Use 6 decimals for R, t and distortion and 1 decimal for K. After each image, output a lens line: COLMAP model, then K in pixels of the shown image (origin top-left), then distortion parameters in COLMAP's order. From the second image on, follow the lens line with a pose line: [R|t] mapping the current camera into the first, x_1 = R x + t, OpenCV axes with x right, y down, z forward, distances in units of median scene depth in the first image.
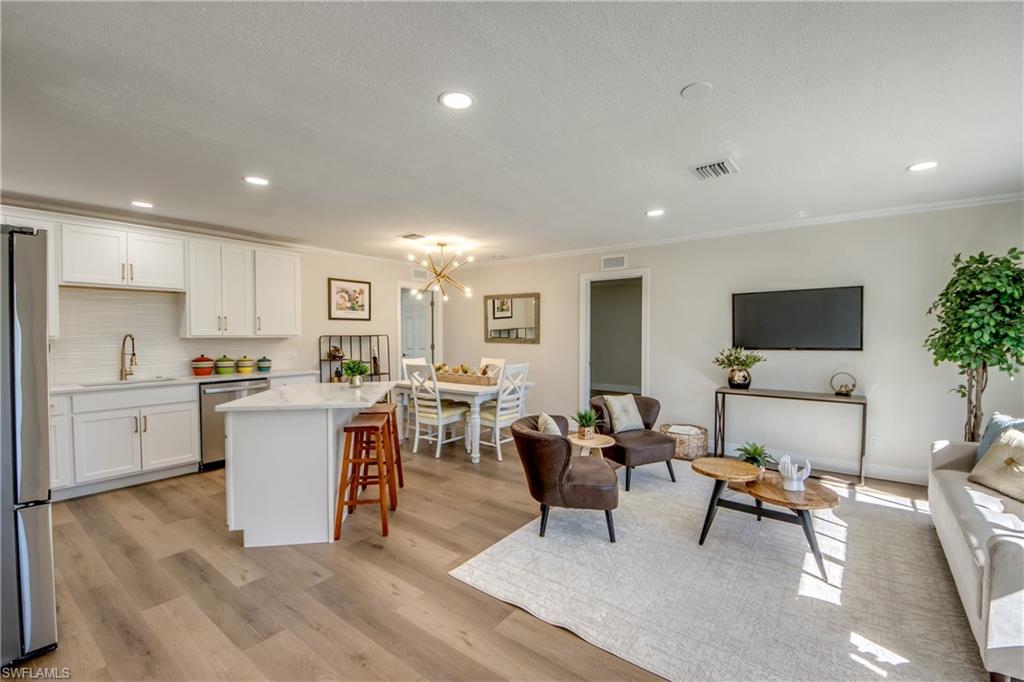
lens RADIAL K [[436.9, 0, 512.5], [0, 436.9, 345.2], [0, 0, 1]] dist [0.039636, -0.030772]
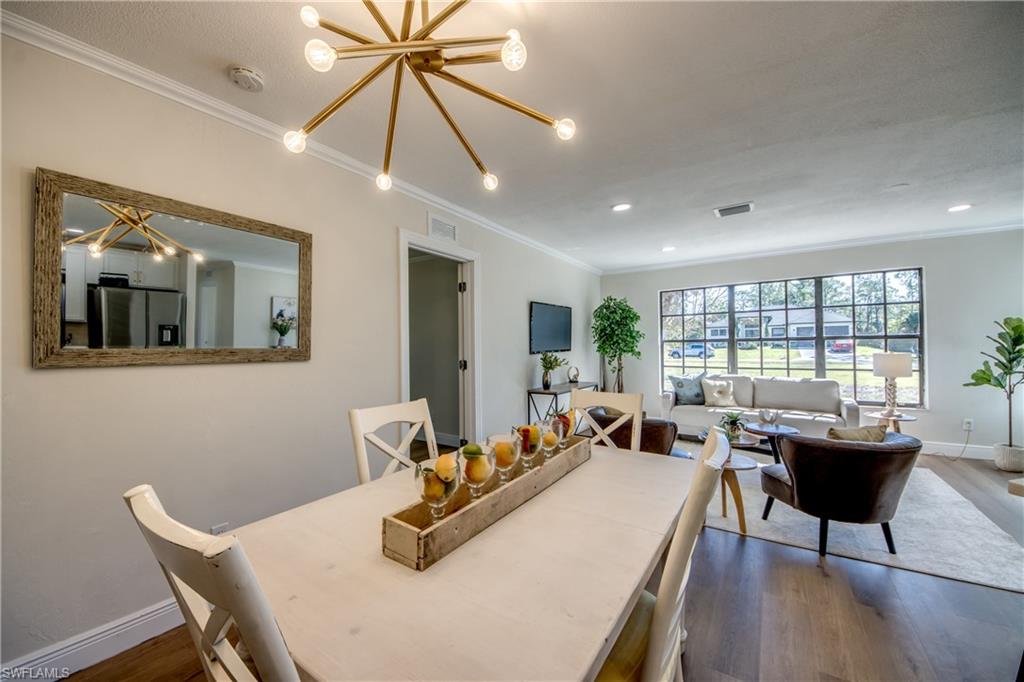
lens RADIAL K [[384.6, 0, 512.6], [0, 384.6, 343.2], [0, 0, 1]] dist [0.028167, -0.018541]
pose [[-0.065678, 0.007481, 0.997813, -0.429297], [0.039645, 0.999202, -0.004882, -0.013233], [-0.997053, 0.039238, -0.065923, 1.149583]]
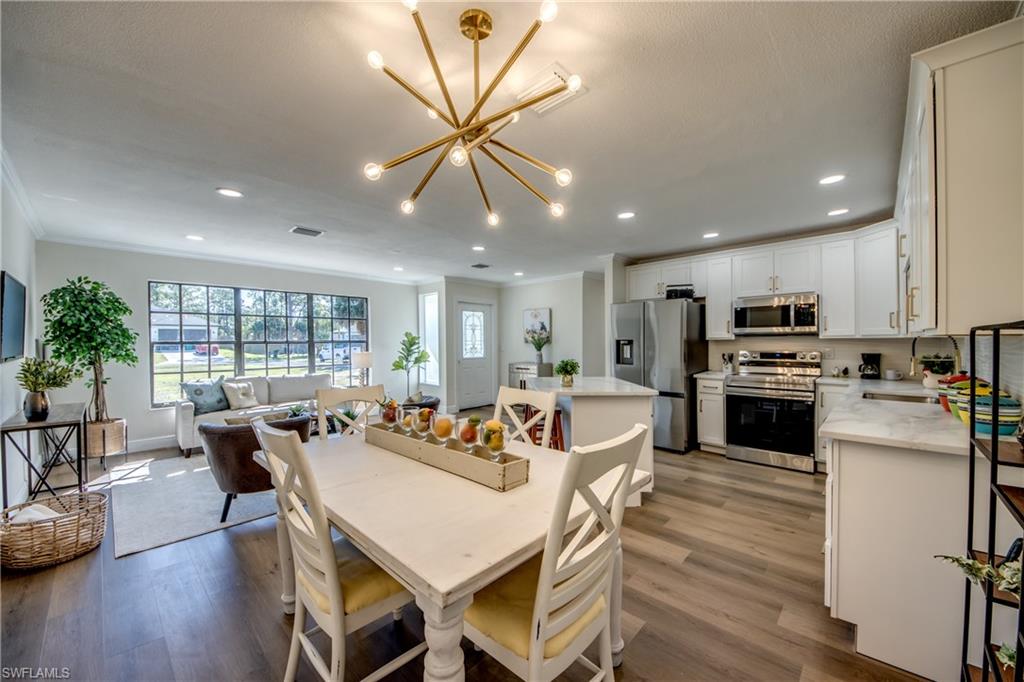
lens RADIAL K [[379.1, 0, 507.2], [0, 379.1, 347.8], [0, 0, 1]] dist [0.023263, -0.020395]
pose [[-0.993593, 0.005311, 0.112893, -0.248835], [0.010098, 0.999072, 0.041874, -0.026422], [-0.112566, 0.042746, -0.992724, 1.475986]]
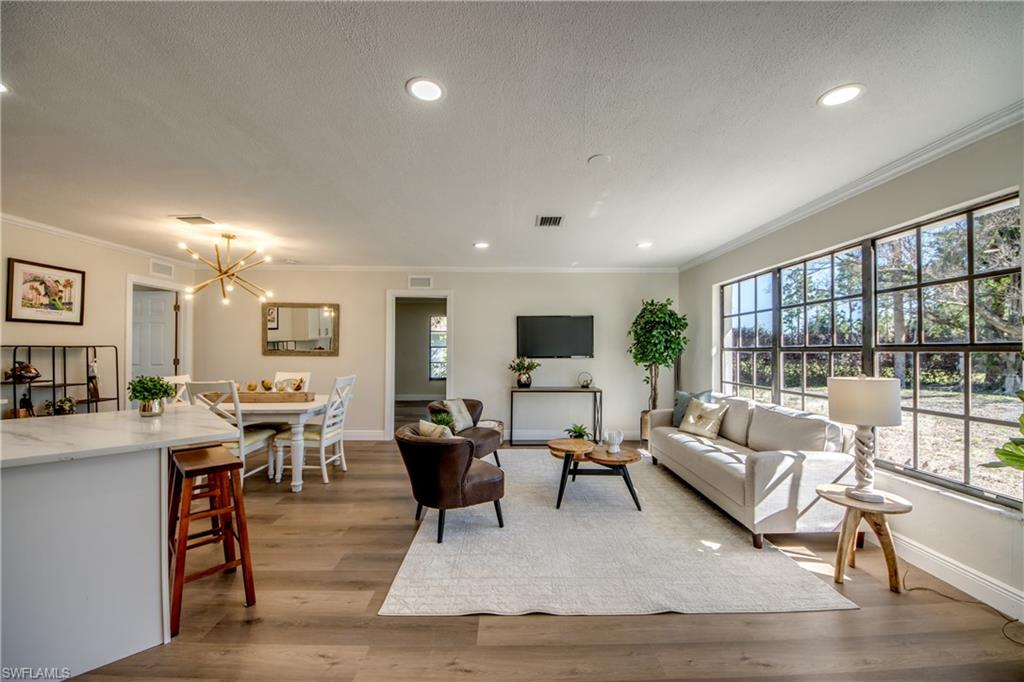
lens RADIAL K [[382.4, 0, 512.6], [0, 382.4, 343.2], [0, 0, 1]] dist [0.033083, -0.020347]
pose [[0.785840, 0.013136, 0.618290, -0.224841], [0.013613, 0.999165, -0.038530, 0.008628], [-0.618280, 0.038695, 0.785005, 0.116410]]
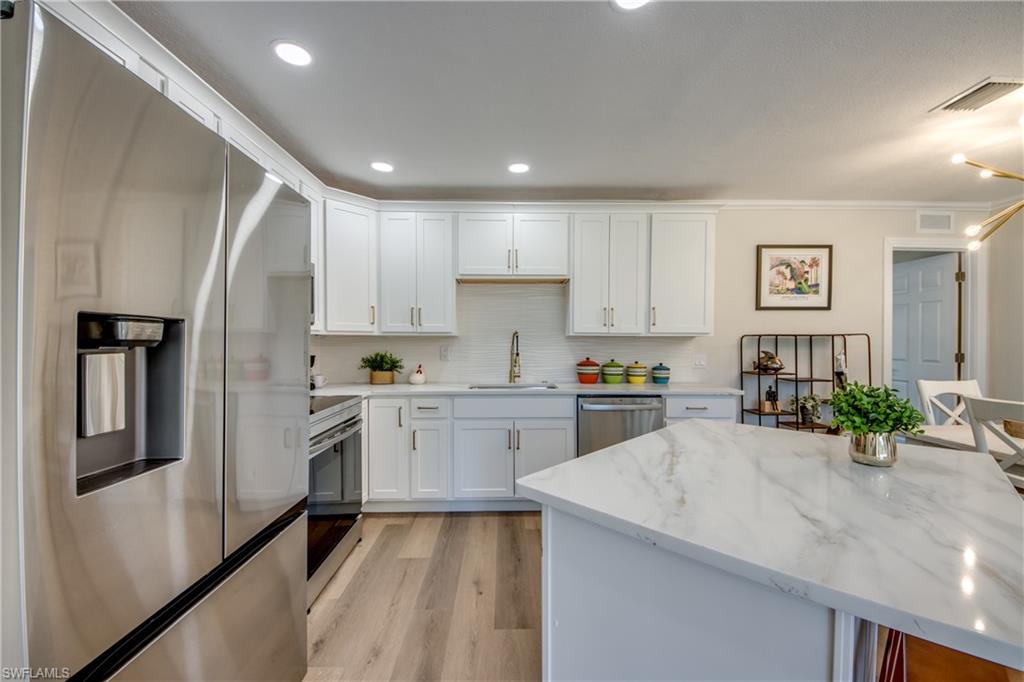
lens RADIAL K [[405.9, 0, 509.3], [0, 405.9, 344.2], [0, 0, 1]] dist [0.027002, -0.019736]
pose [[0.620399, 0.008042, -0.784245, -0.219120], [-0.023918, 0.999676, -0.008669, 0.007451], [0.783922, 0.024136, 0.620390, 0.439221]]
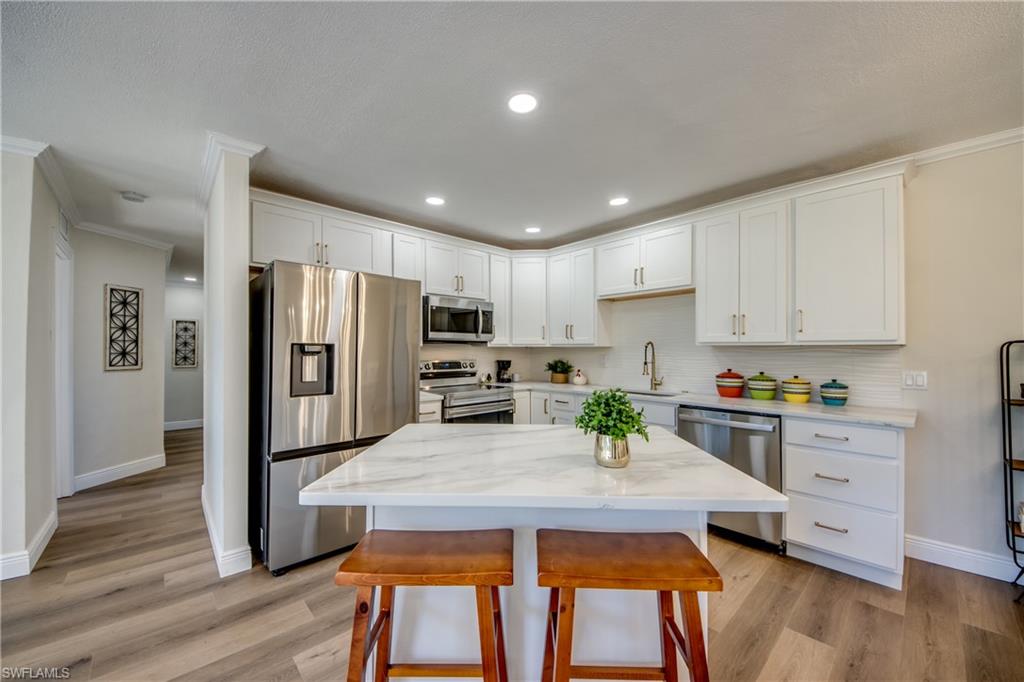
lens RADIAL K [[381.9, 0, 505.2], [0, 381.9, 347.0], [0, 0, 1]] dist [0.024996, -0.017613]
pose [[-0.175801, -0.006790, -0.984402, -0.009169], [-0.026281, 0.999652, -0.002201, -0.003140], [0.984075, 0.025484, -0.175918, 0.749466]]
